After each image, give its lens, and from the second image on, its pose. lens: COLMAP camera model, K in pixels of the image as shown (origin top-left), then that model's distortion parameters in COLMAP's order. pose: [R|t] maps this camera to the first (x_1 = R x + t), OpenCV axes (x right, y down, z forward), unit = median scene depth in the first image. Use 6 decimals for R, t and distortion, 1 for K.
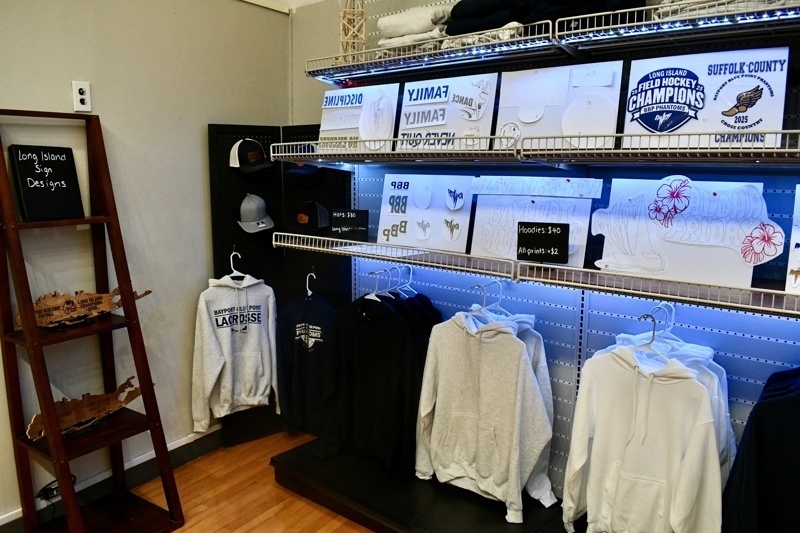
lens RADIAL K [[601.8, 0, 399.7], [0, 601.8, 248.1], [0, 0, 1]] dist [-0.088928, 0.009868]
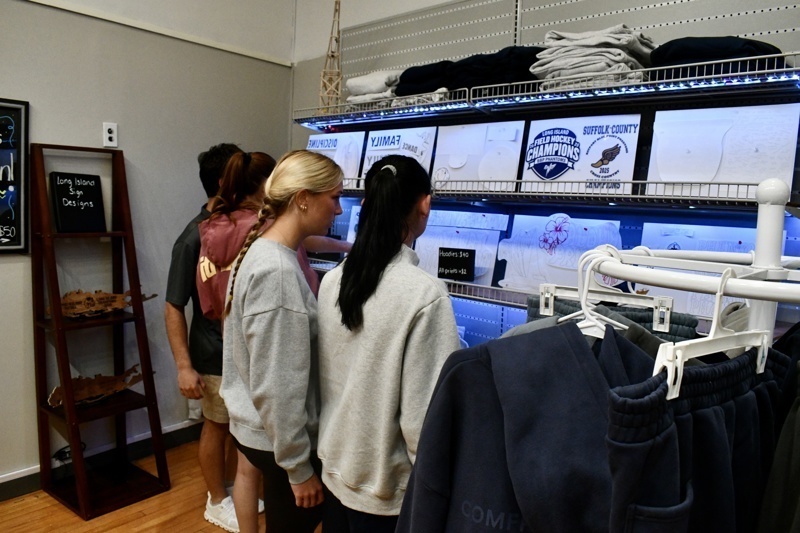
lens RADIAL K [[601.8, 0, 399.7], [0, 601.8, 248.1], [0, 0, 1]] dist [-0.088928, 0.009868]
pose [[0.997569, 0.038093, -0.058347, 0.179106], [-0.041194, 0.997749, -0.052912, 0.026125], [0.056200, 0.055187, 0.996893, -0.236391]]
